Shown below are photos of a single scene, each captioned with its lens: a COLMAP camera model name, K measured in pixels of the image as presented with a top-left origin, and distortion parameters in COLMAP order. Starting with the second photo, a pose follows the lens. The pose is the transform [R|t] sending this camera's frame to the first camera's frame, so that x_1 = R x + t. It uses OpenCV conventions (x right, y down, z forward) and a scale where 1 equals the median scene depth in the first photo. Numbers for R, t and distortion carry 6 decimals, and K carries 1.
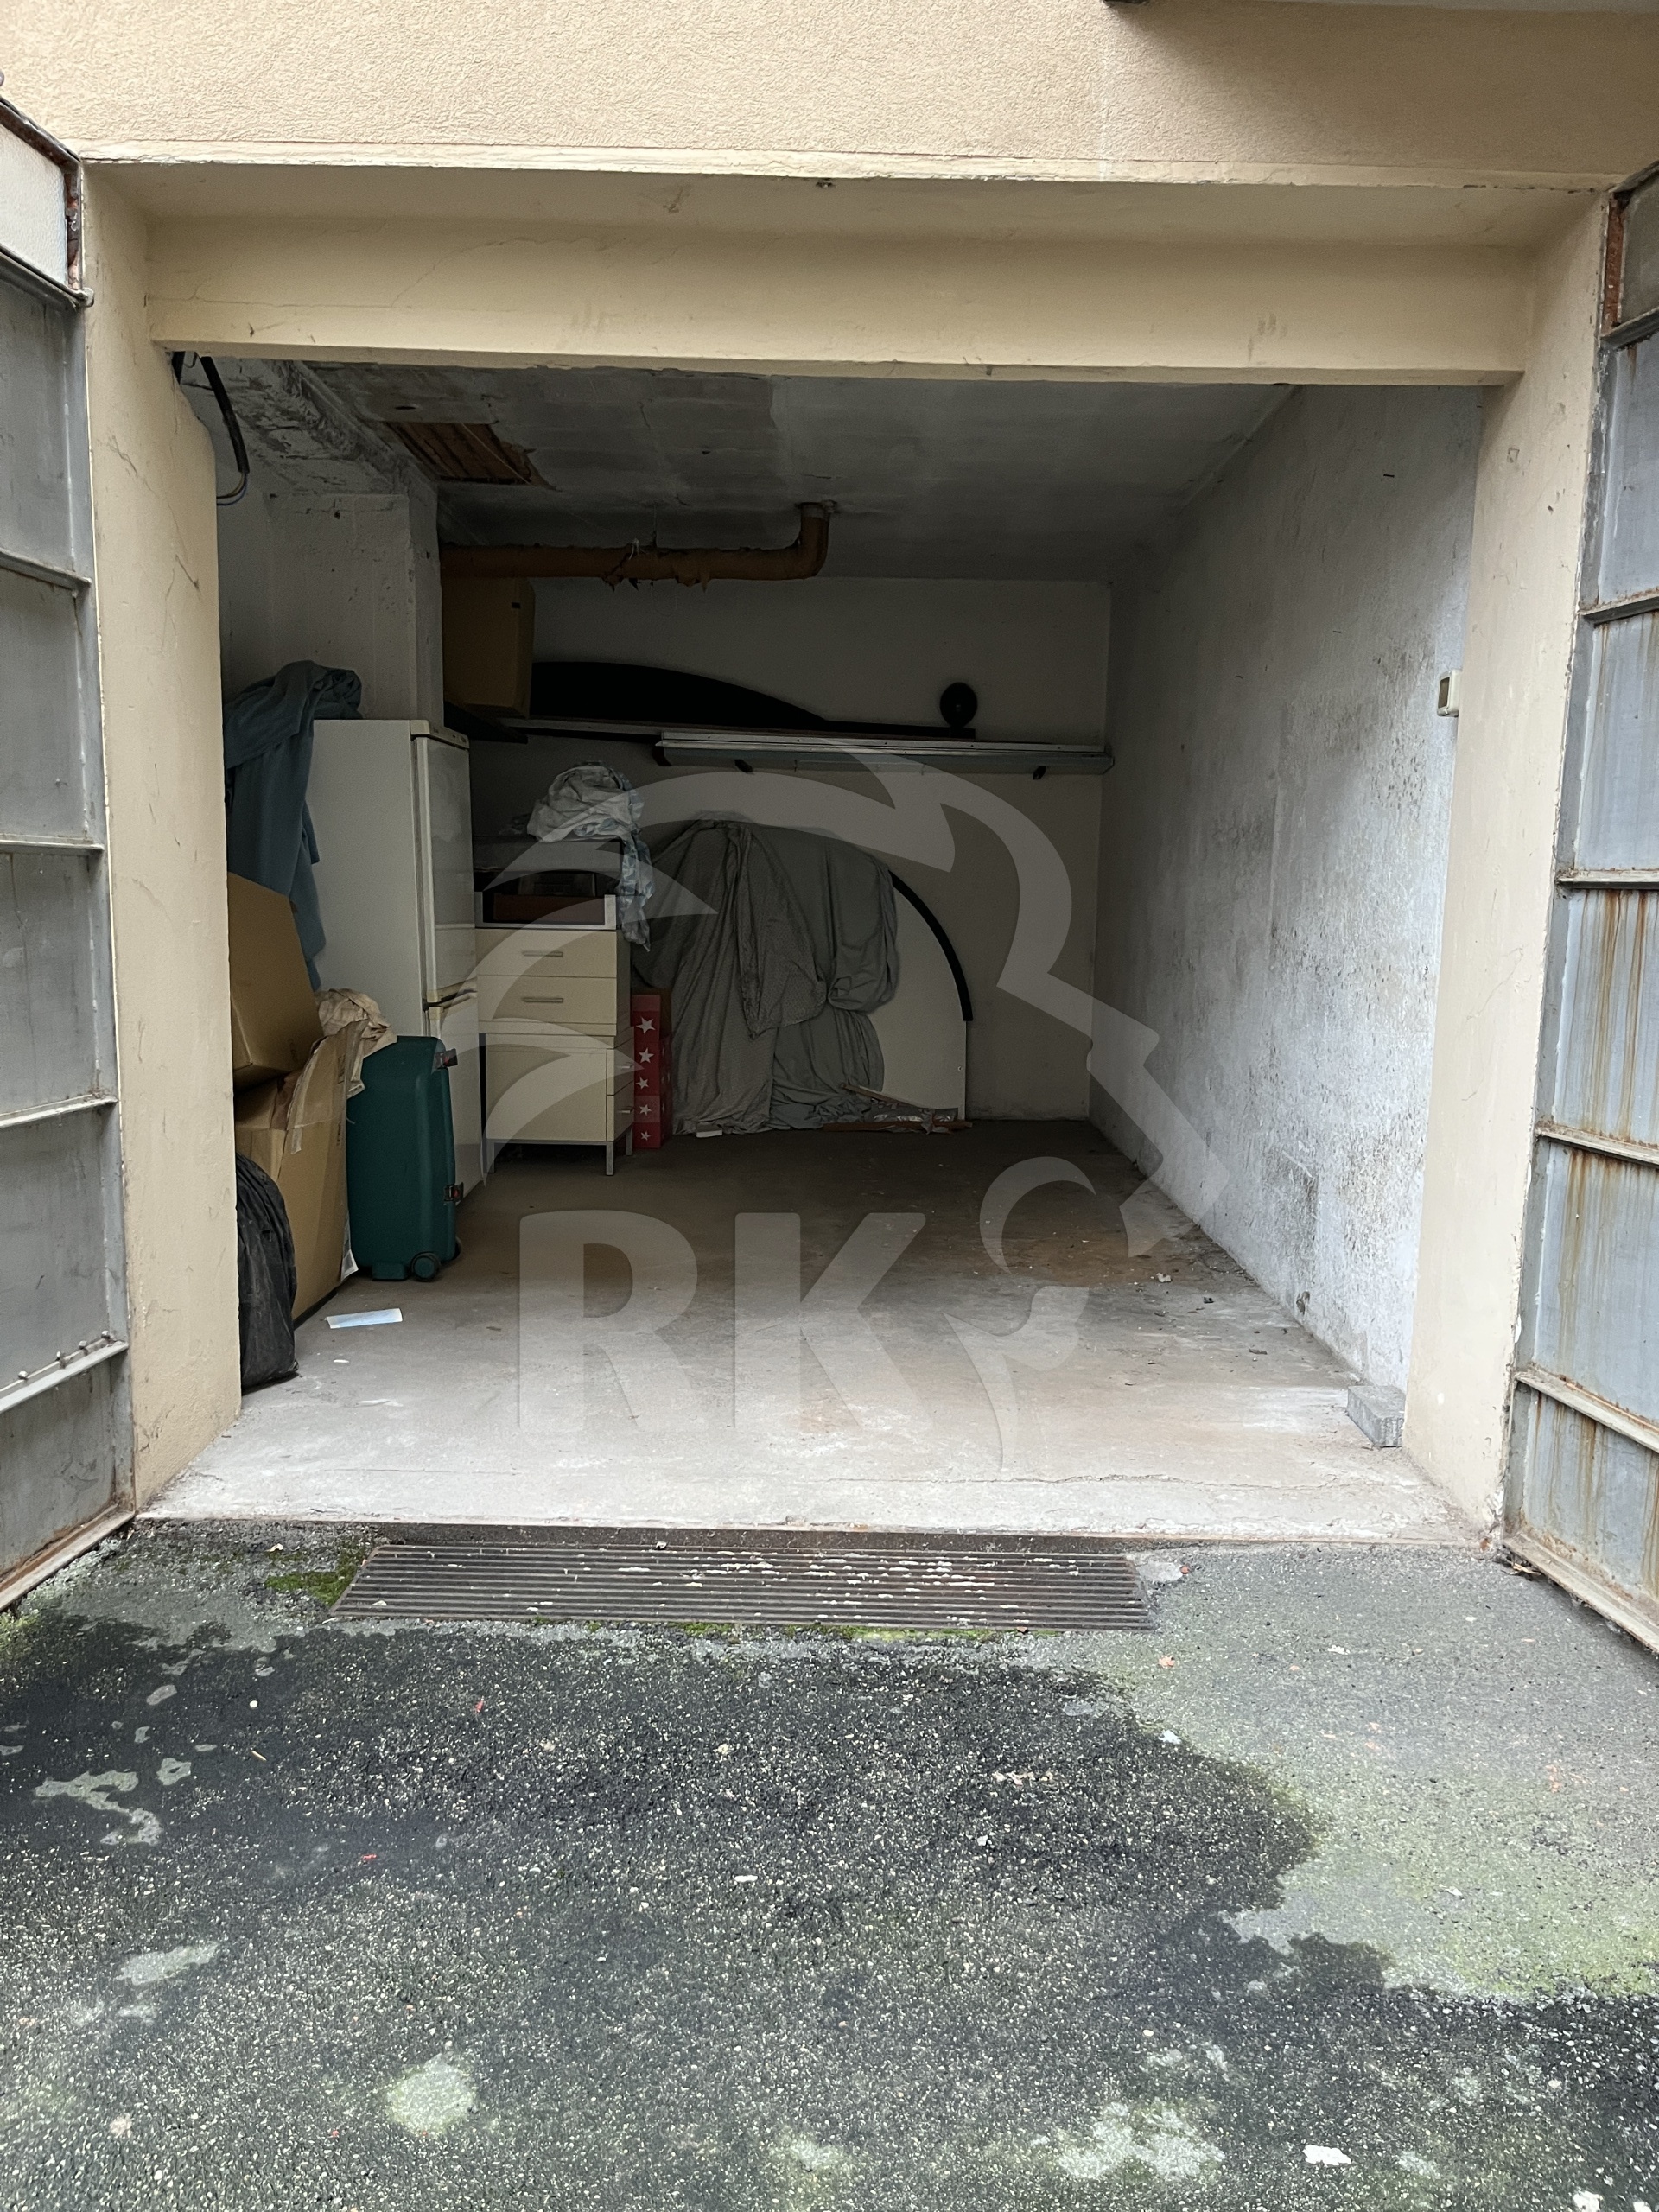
lens RADIAL K [[1669.6, 0, 829.5], [0, 1669.6, 1106.0], [0, 0, 1]] dist [0.055335, -0.079112]
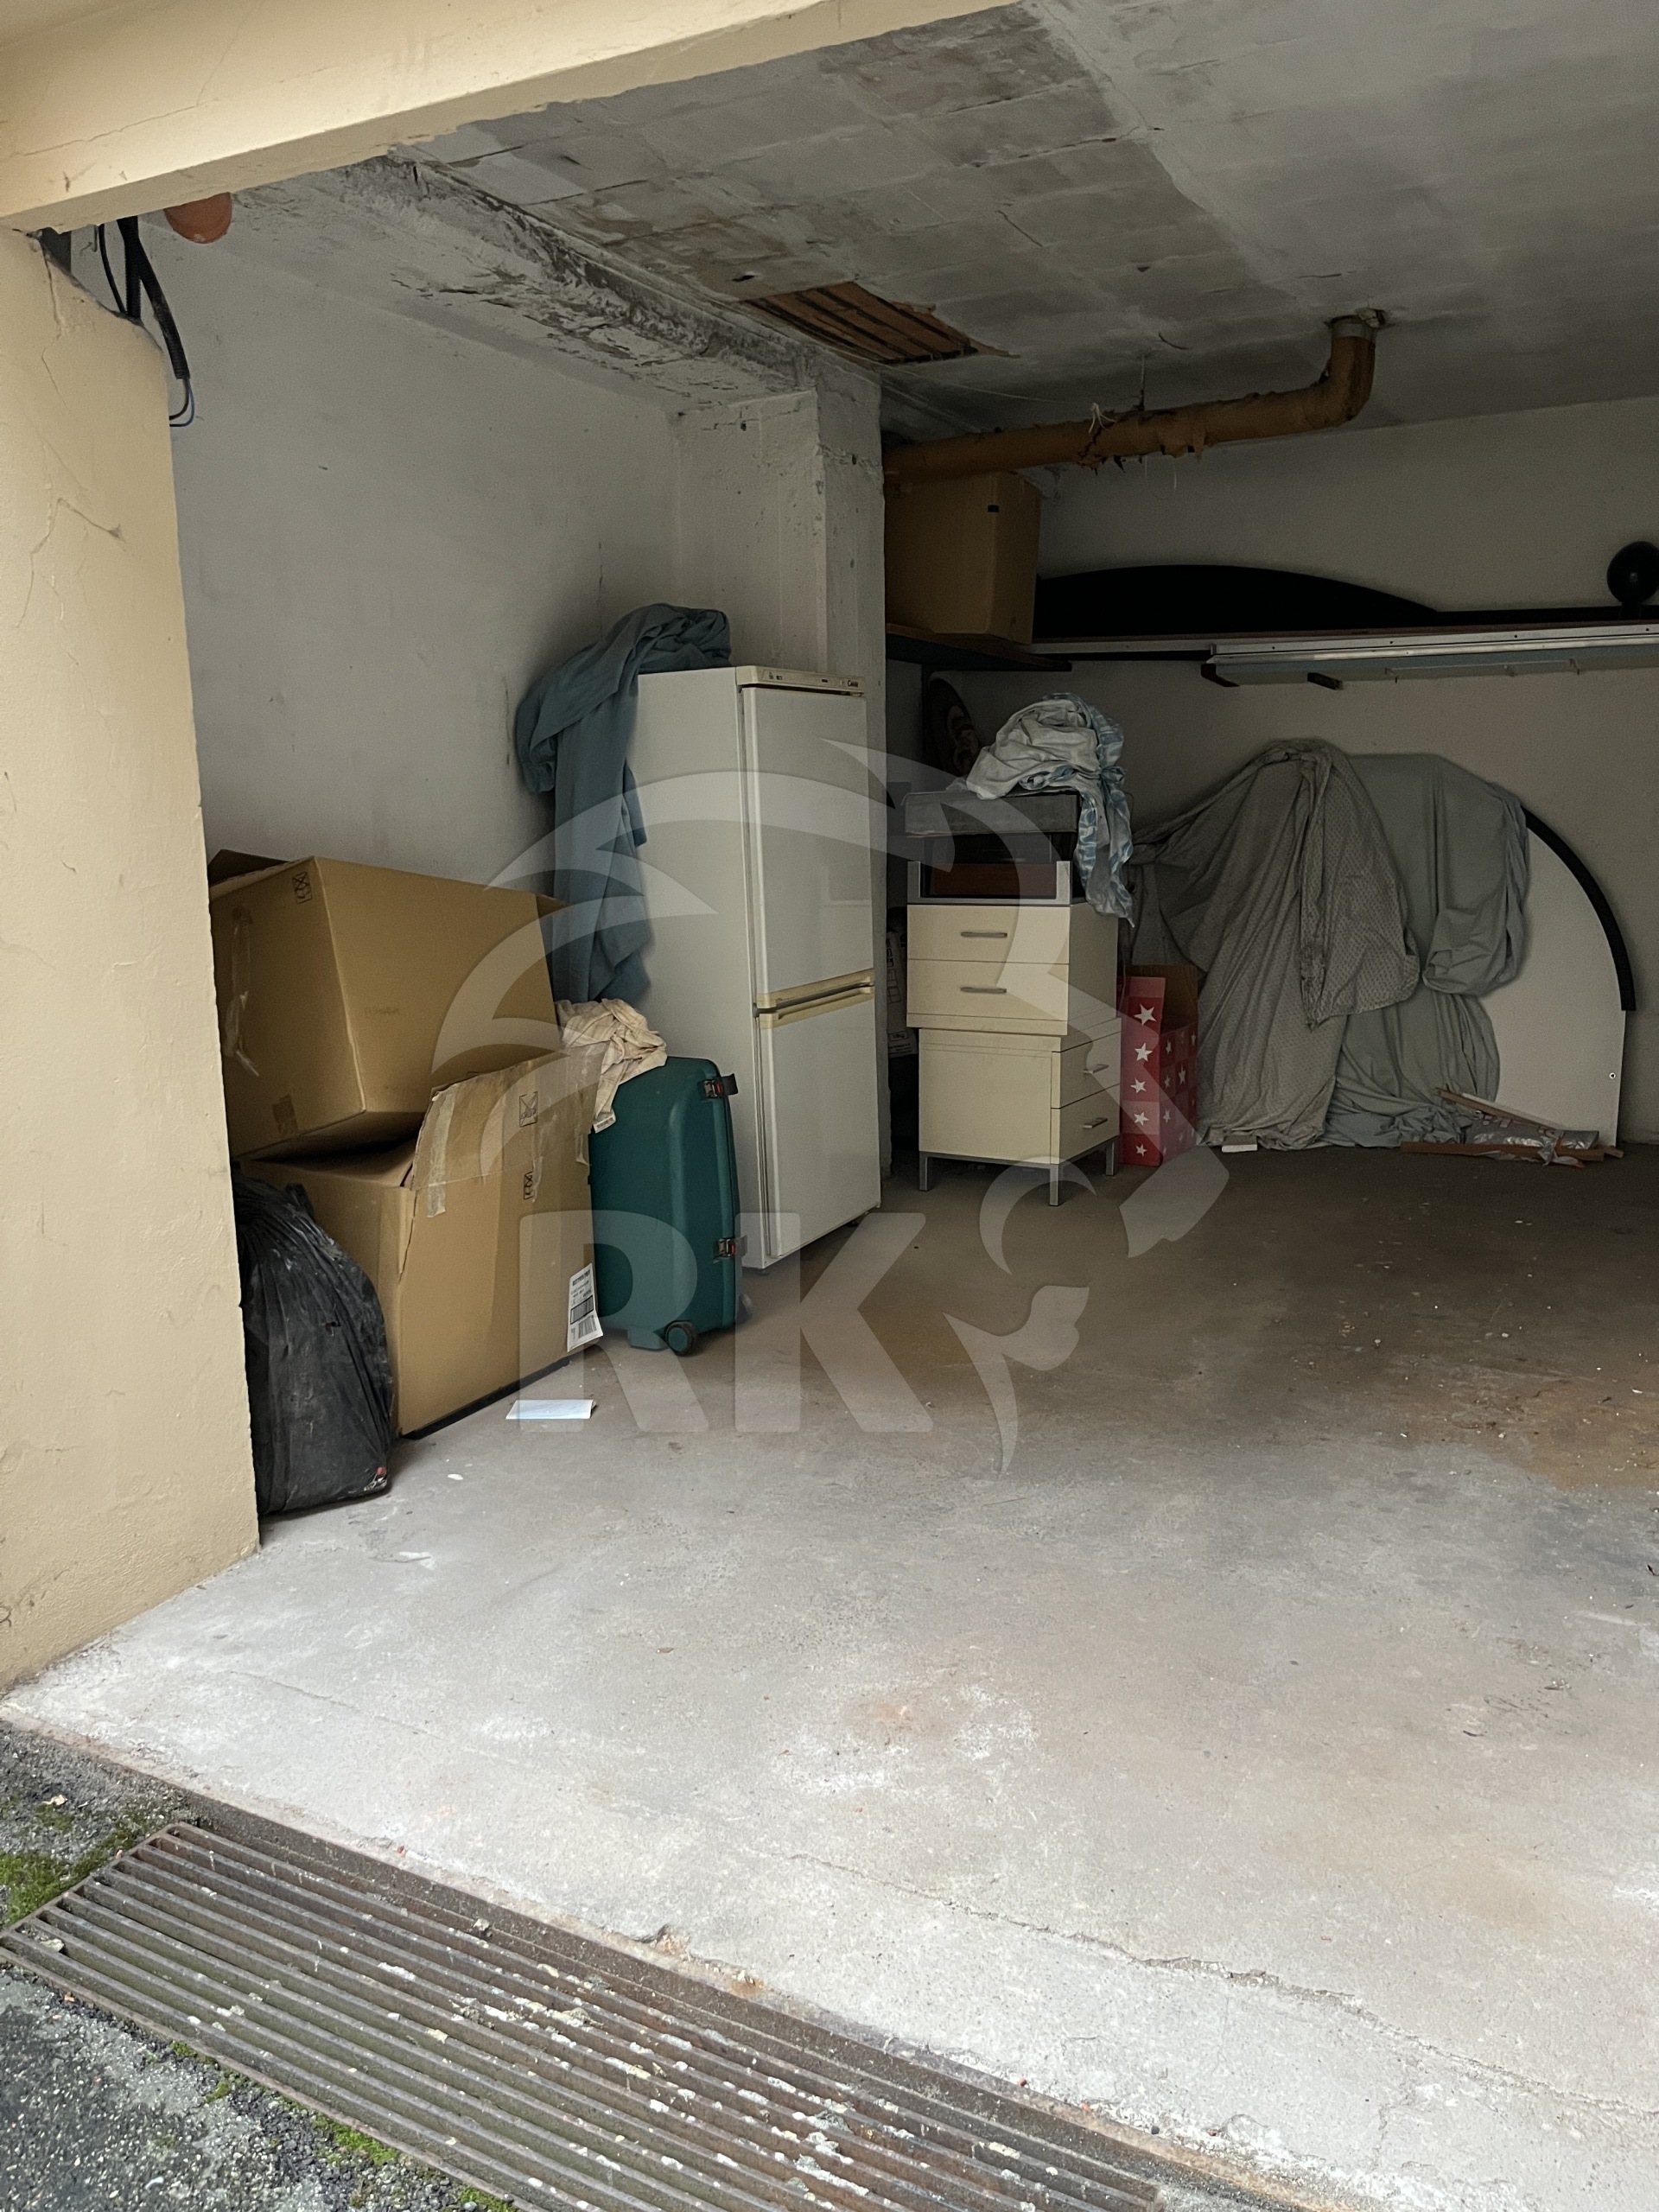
lens RADIAL K [[1669.3, 0, 813.5], [0, 1669.3, 1108.5], [0, 0, 1]] dist [0.055163, -0.061493]
pose [[0.880841, 0.053833, -0.470341, 0.341954], [-0.030756, 0.997922, 0.056619, -0.113413], [0.472411, -0.035406, 0.880667, 0.527012]]
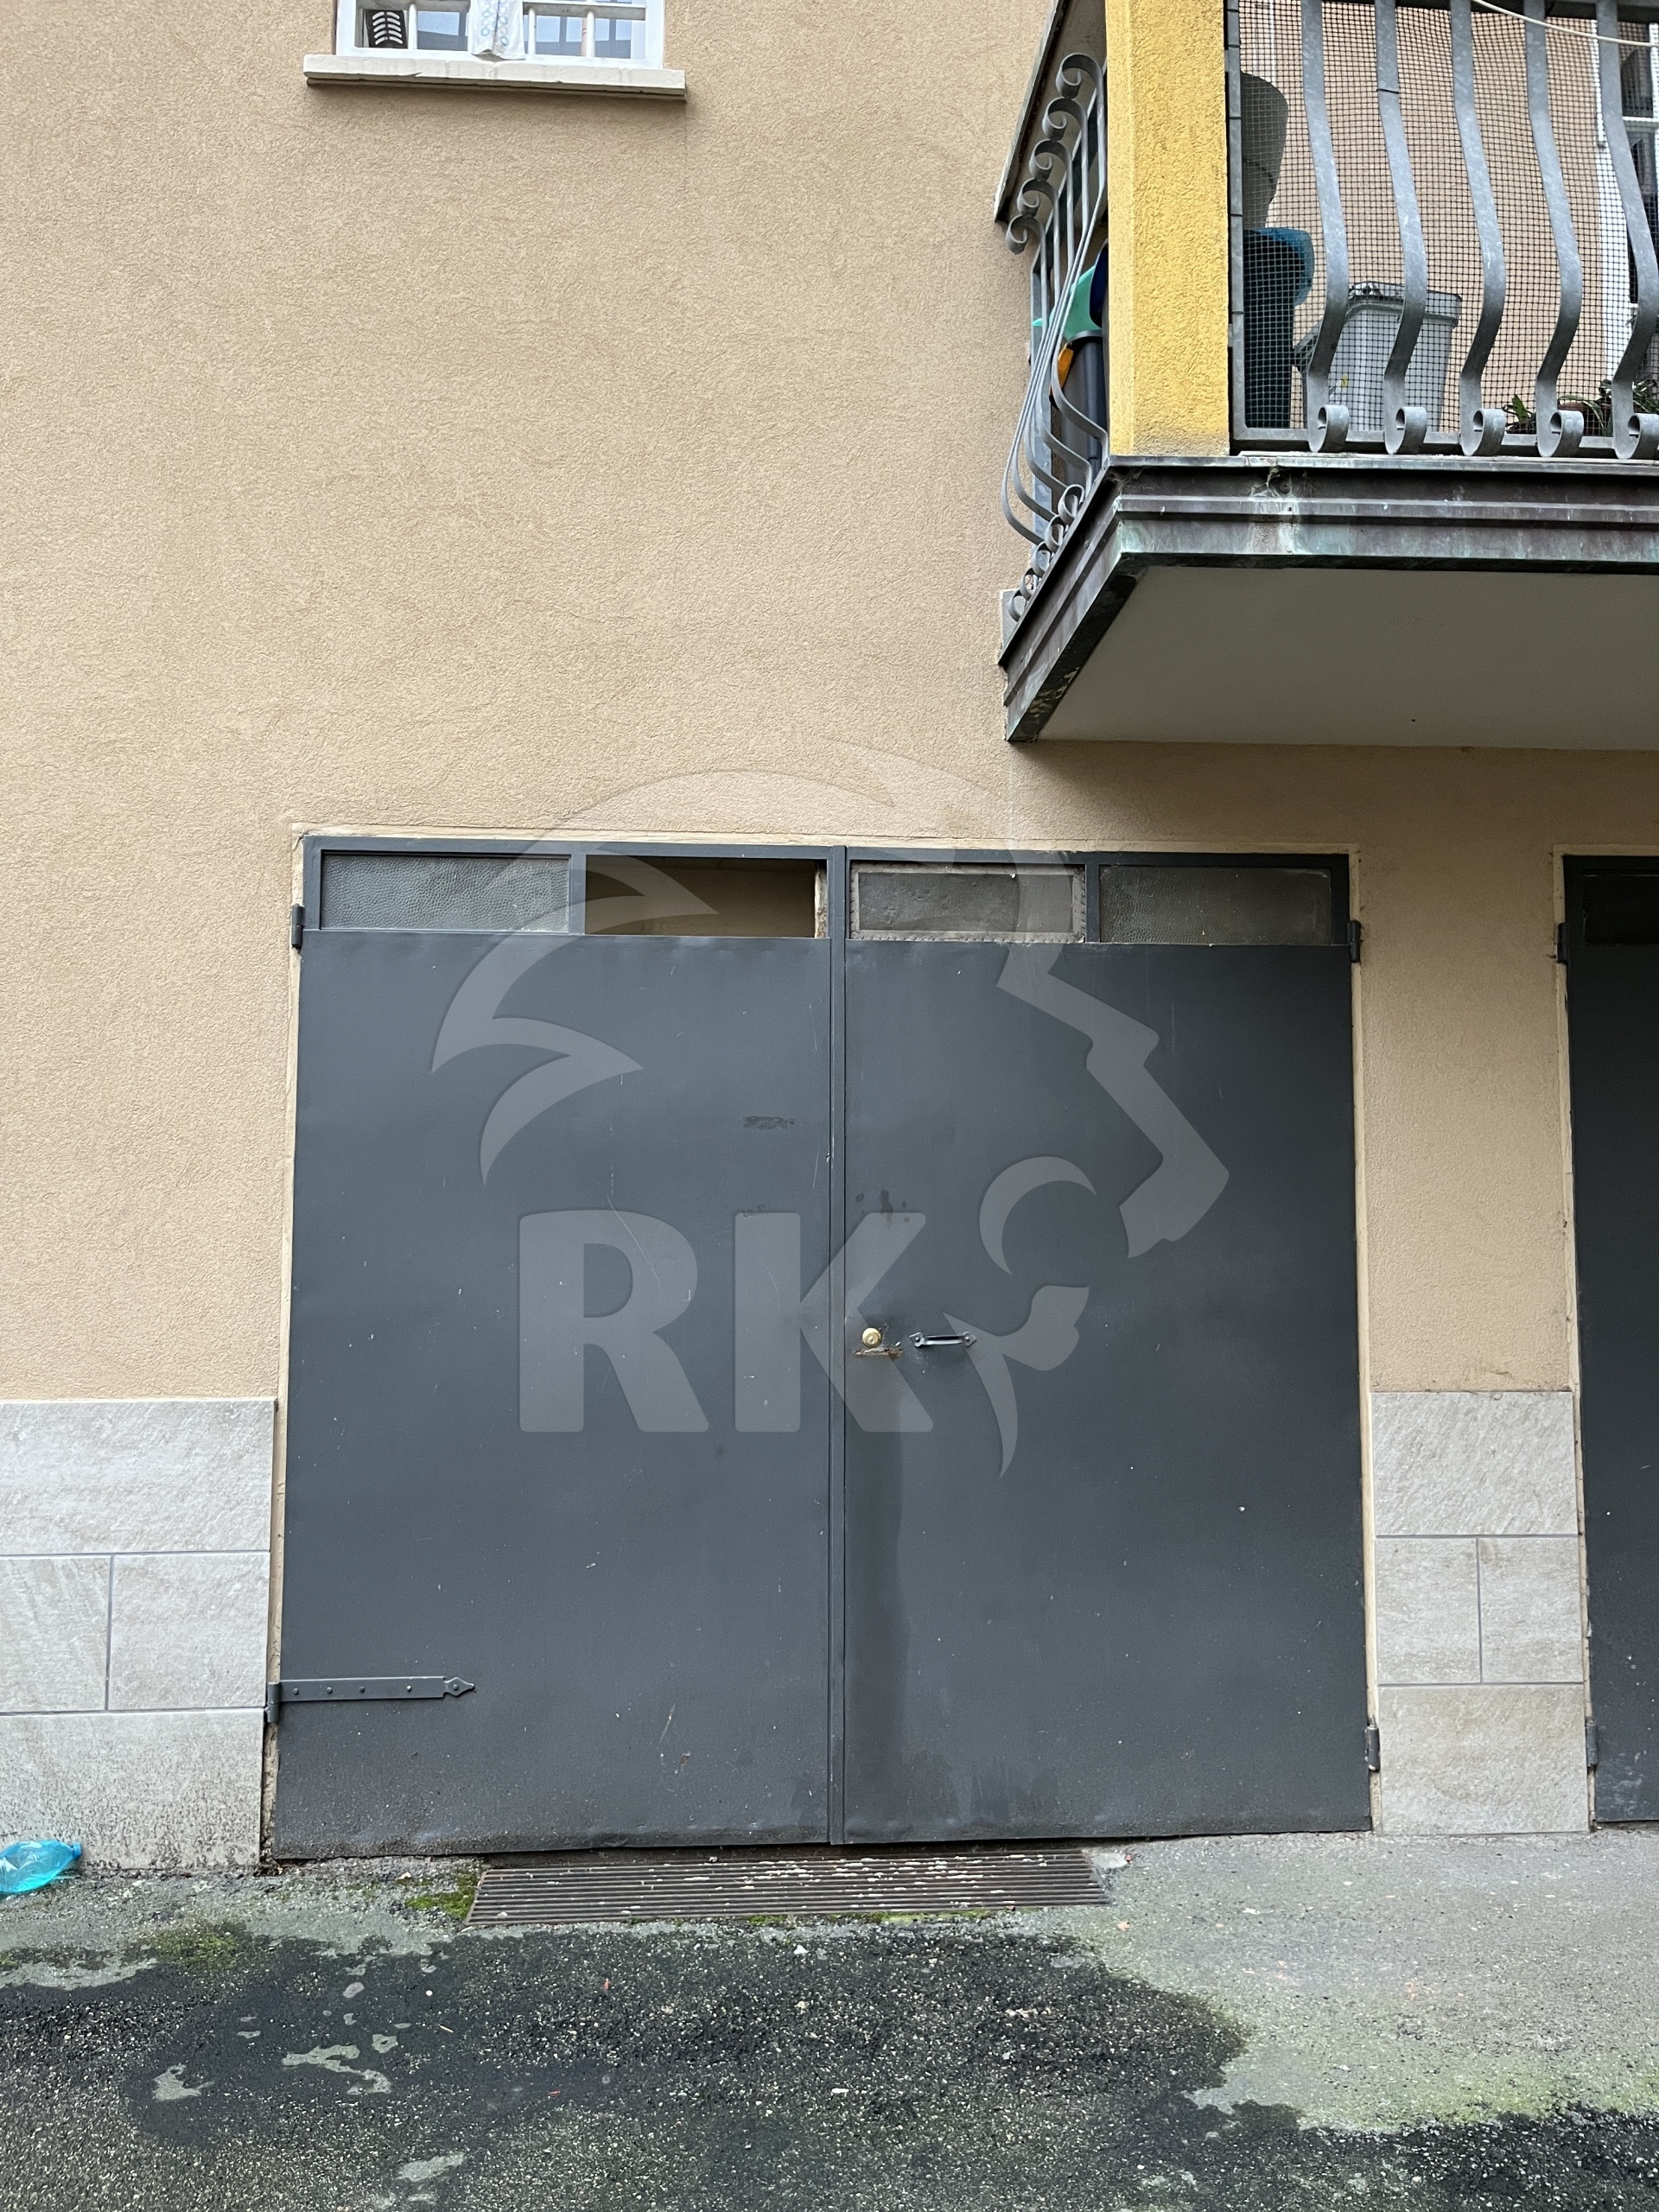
lens RADIAL K [[1647.3, 0, 822.8], [0, 1647.3, 1096.2], [0, 0, 1]] dist [0.148341, -0.216143]
pose [[0.996896, -0.014632, 0.077365, -0.117551], [0.030343, 0.978079, -0.206012, -0.035162], [-0.072654, 0.207720, 0.975486, -0.374780]]
